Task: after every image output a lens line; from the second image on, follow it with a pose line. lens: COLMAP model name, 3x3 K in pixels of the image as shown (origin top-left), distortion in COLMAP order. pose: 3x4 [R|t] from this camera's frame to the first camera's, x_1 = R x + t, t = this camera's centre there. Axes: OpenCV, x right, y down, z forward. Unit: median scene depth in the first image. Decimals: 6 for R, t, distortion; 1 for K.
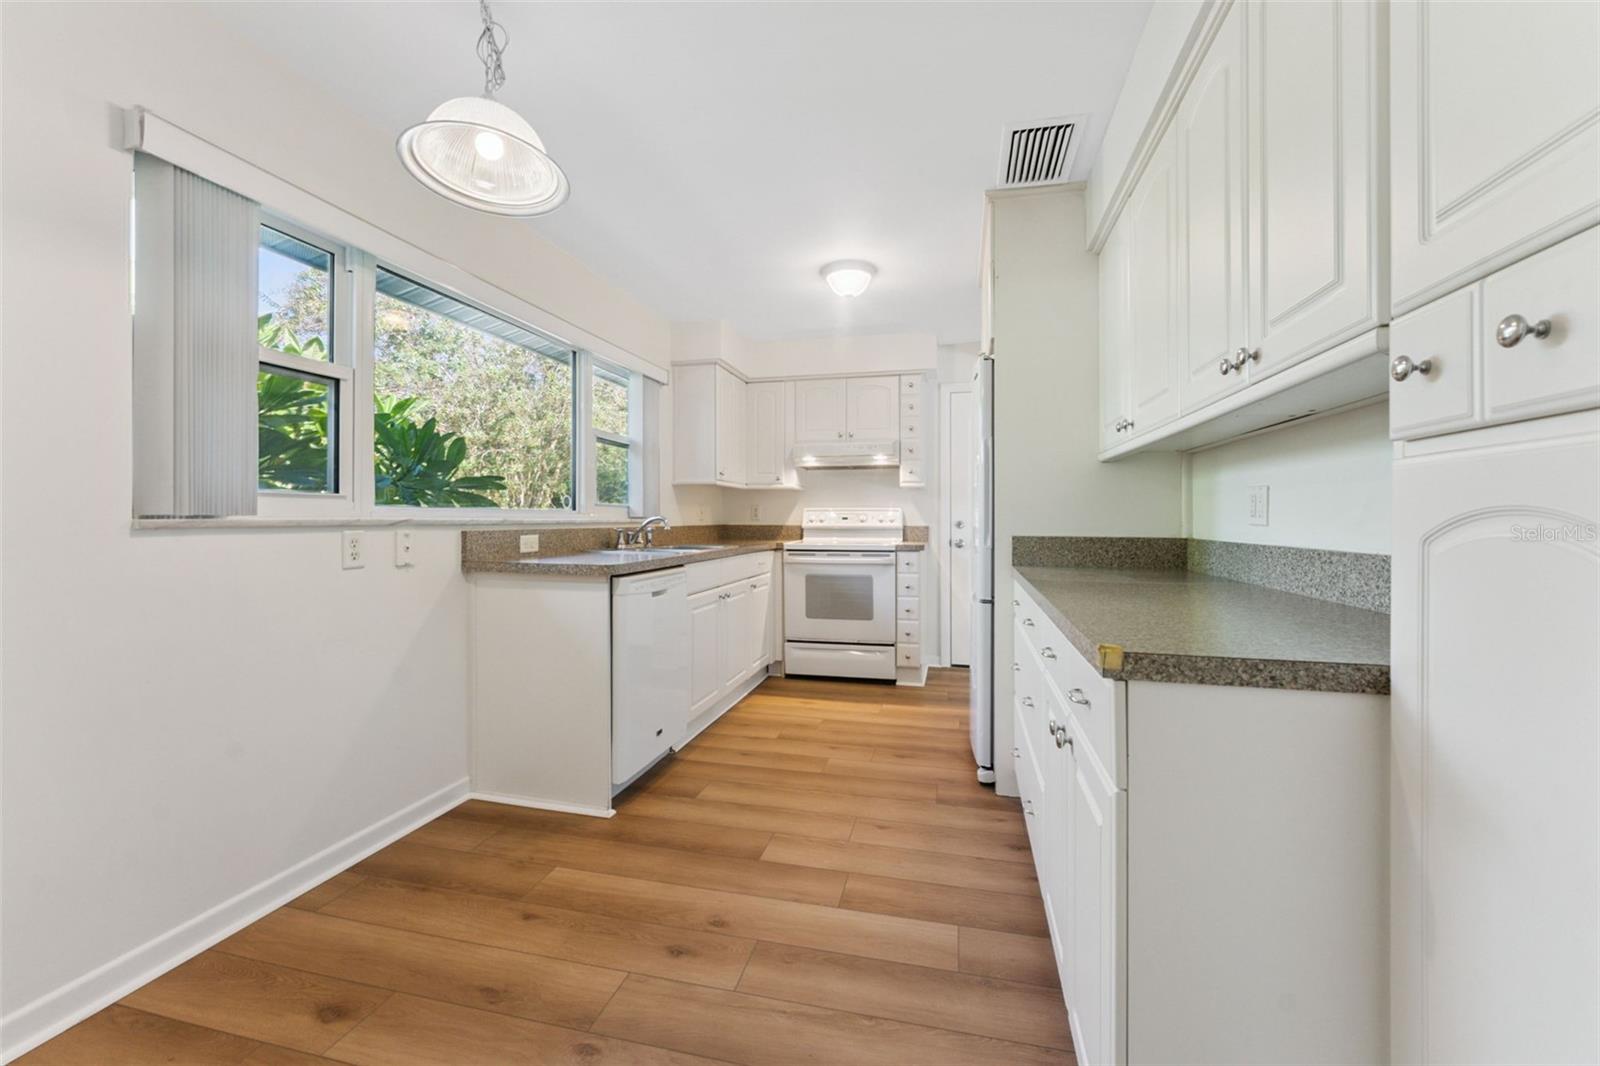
lens RADIAL K [[640.1, 0, 798.8], [0, 640.1, 518.4], [0, 0, 1]] dist [0.001187, 0.000210]
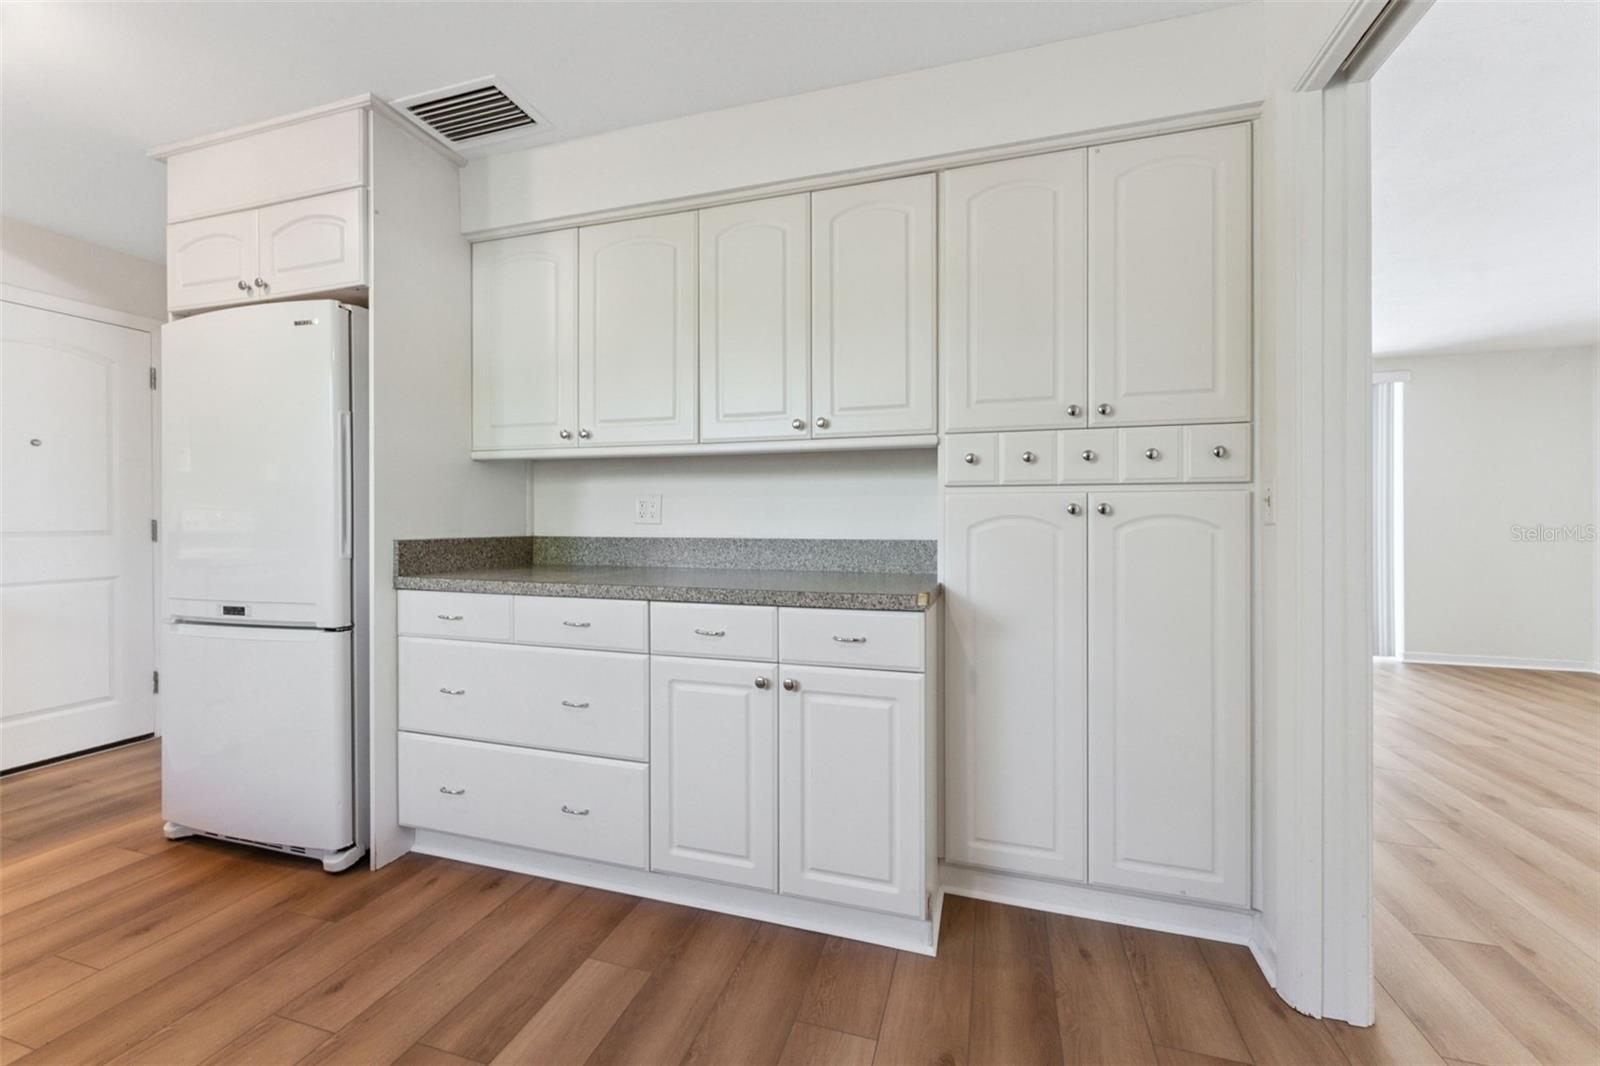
lens RADIAL K [[640.1, 0, 798.8], [0, 640.1, 518.4], [0, 0, 1]] dist [0.001187, 0.000210]
pose [[0.055510, -0.001261, 0.998457, -0.481436], [-0.001334, 0.999998, 0.001337, -0.002181], [-0.998457, -0.001406, 0.055508, 0.469219]]
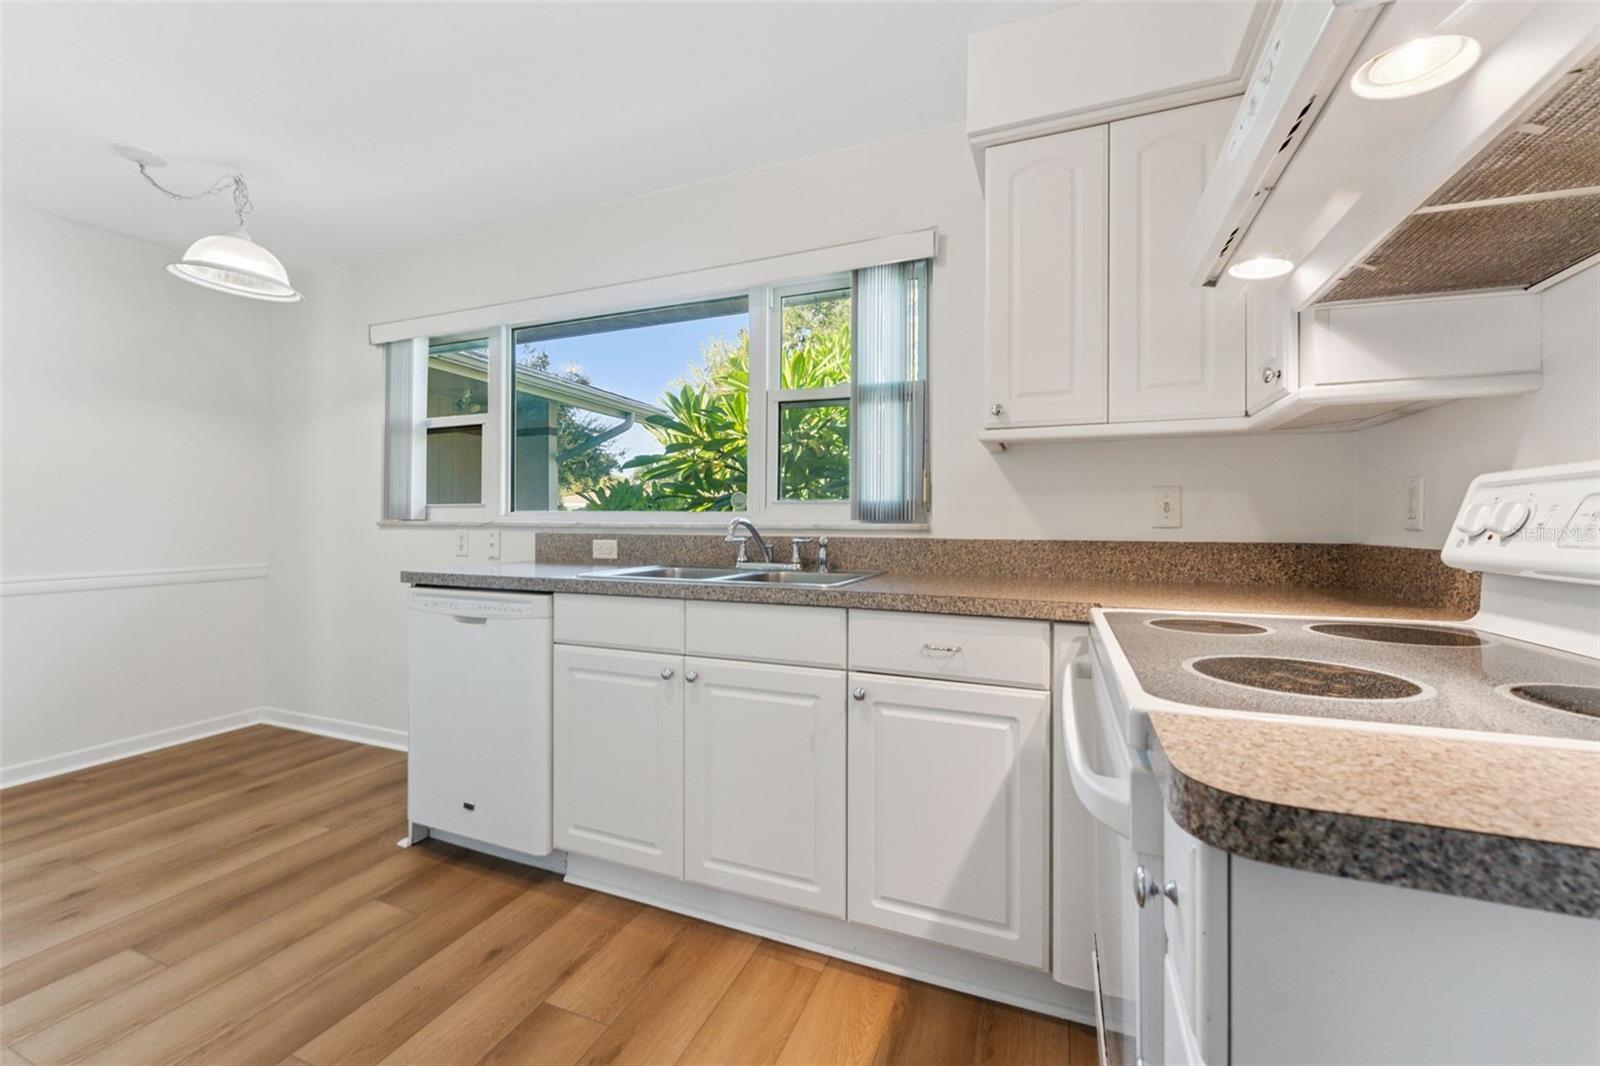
lens RADIAL K [[640.1, 0, 798.8], [0, 640.1, 518.4], [0, 0, 1]] dist [0.001187, 0.000210]
pose [[-0.141879, -0.004819, -0.989872, 0.533631], [-0.002588, 0.999987, -0.004498, -0.001428], [0.989881, 0.001924, -0.141889, 1.683954]]
